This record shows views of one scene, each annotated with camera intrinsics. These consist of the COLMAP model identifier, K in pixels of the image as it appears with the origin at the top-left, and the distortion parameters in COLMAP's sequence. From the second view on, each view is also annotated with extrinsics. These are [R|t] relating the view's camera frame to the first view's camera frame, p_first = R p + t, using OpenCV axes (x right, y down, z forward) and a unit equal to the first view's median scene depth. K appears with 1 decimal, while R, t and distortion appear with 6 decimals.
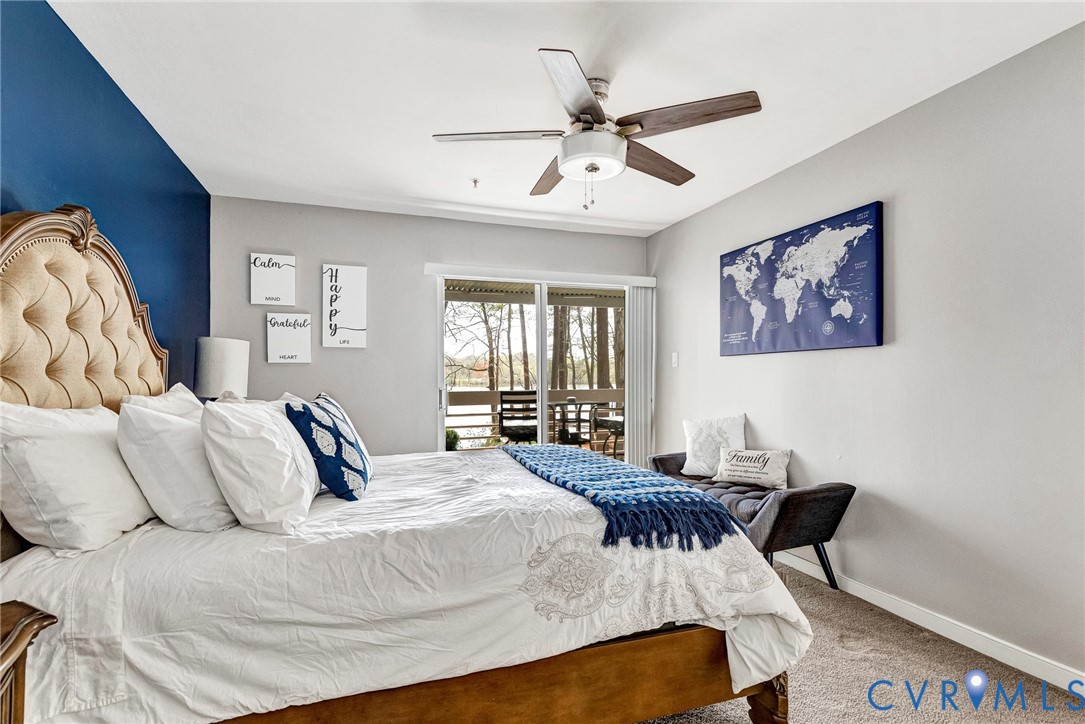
lens RADIAL K [[502.9, 0, 552.3], [0, 502.9, 369.5], [0, 0, 1]] dist [0.012840, 0.000870]
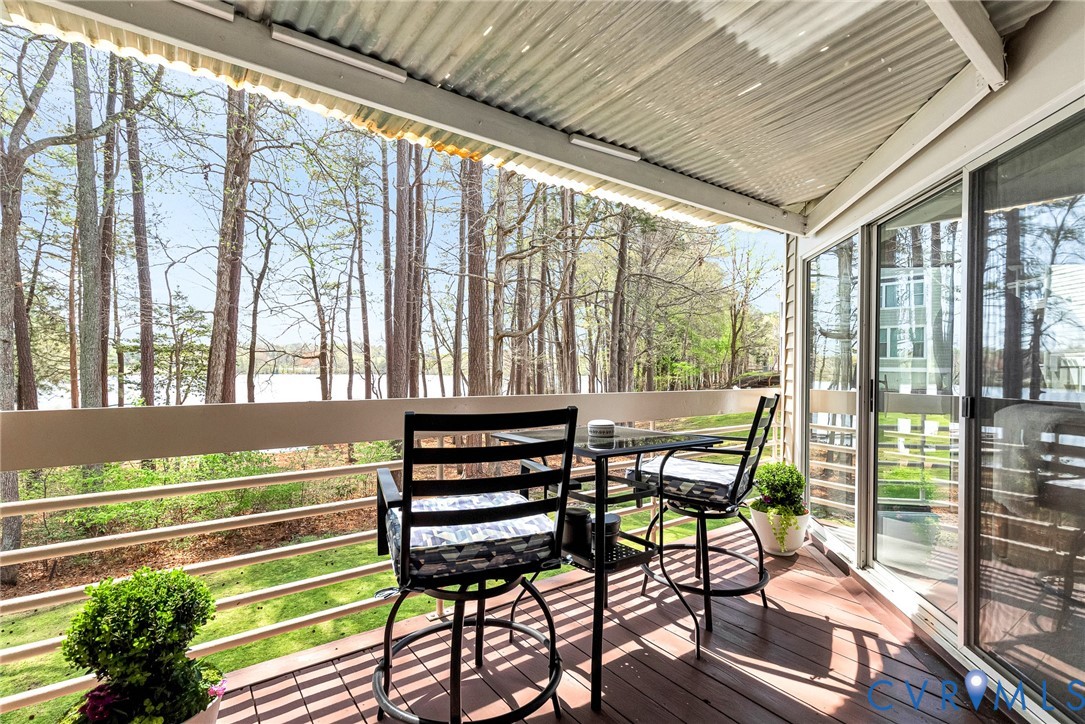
lens RADIAL K [[502.9, 0, 553.6], [0, 502.9, 365.5], [0, 0, 1]] dist [0.012840, 0.000870]
pose [[0.951906, 0.019063, 0.305797, -0.014732], [-0.021072, 0.999773, 0.003271, 0.002619], [-0.305665, -0.009557, 0.952091, 0.101896]]
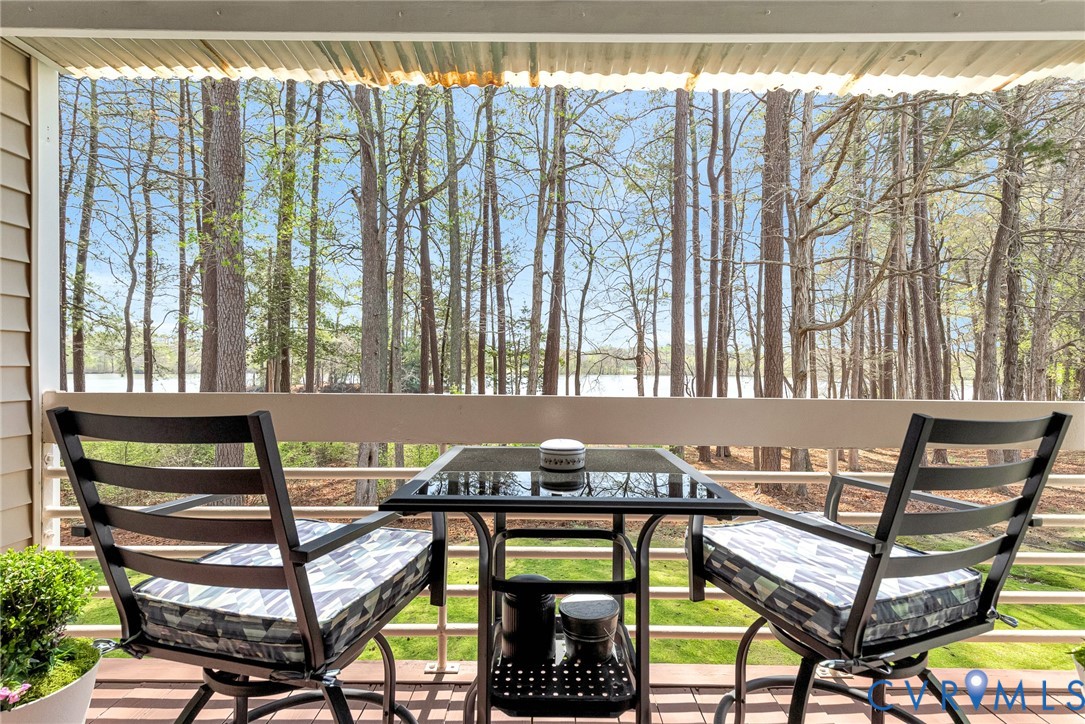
lens RADIAL K [[502.9, 0, 552.3], [0, 502.9, 369.0], [0, 0, 1]] dist [0.012840, 0.000870]
pose [[0.947617, 0.018463, -0.318874, 0.019239], [-0.013033, 0.999732, 0.019154, 0.003488], [0.319142, -0.013995, 0.947603, 0.123149]]
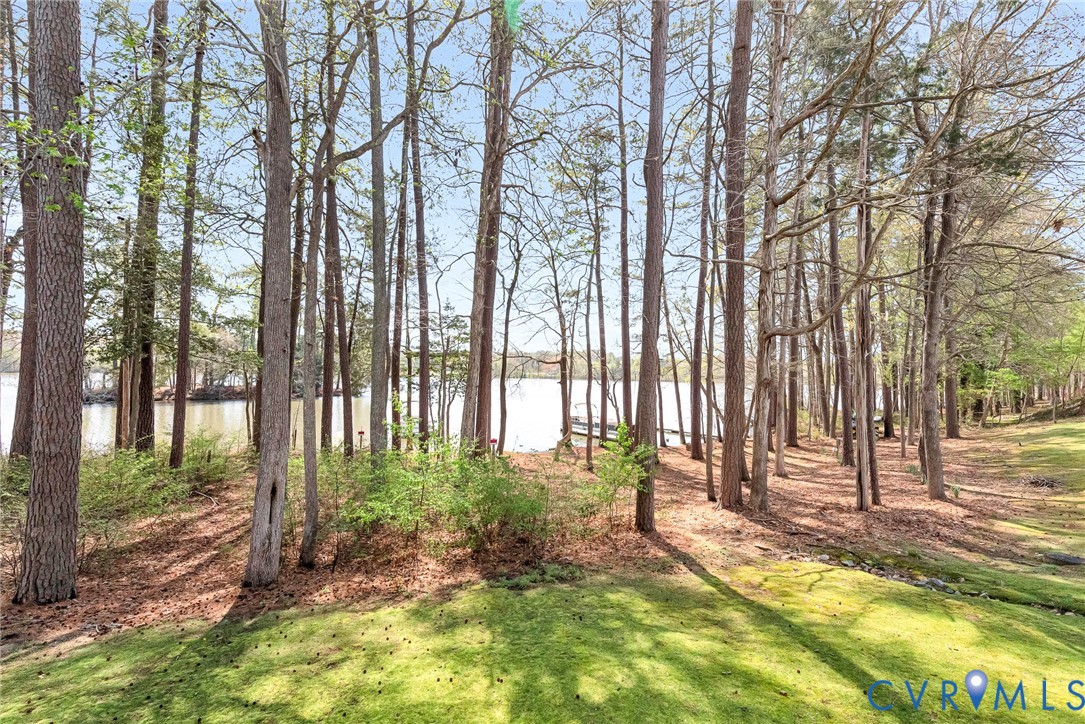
lens RADIAL K [[502.9, 0, 551.7], [0, 502.9, 366.8], [0, 0, 1]] dist [0.012840, 0.000870]
pose [[0.990185, 0.027522, -0.137029, -0.026207], [-0.027199, 0.999621, 0.004225, 0.004422], [0.137093, -0.000457, 0.990558, 0.166261]]
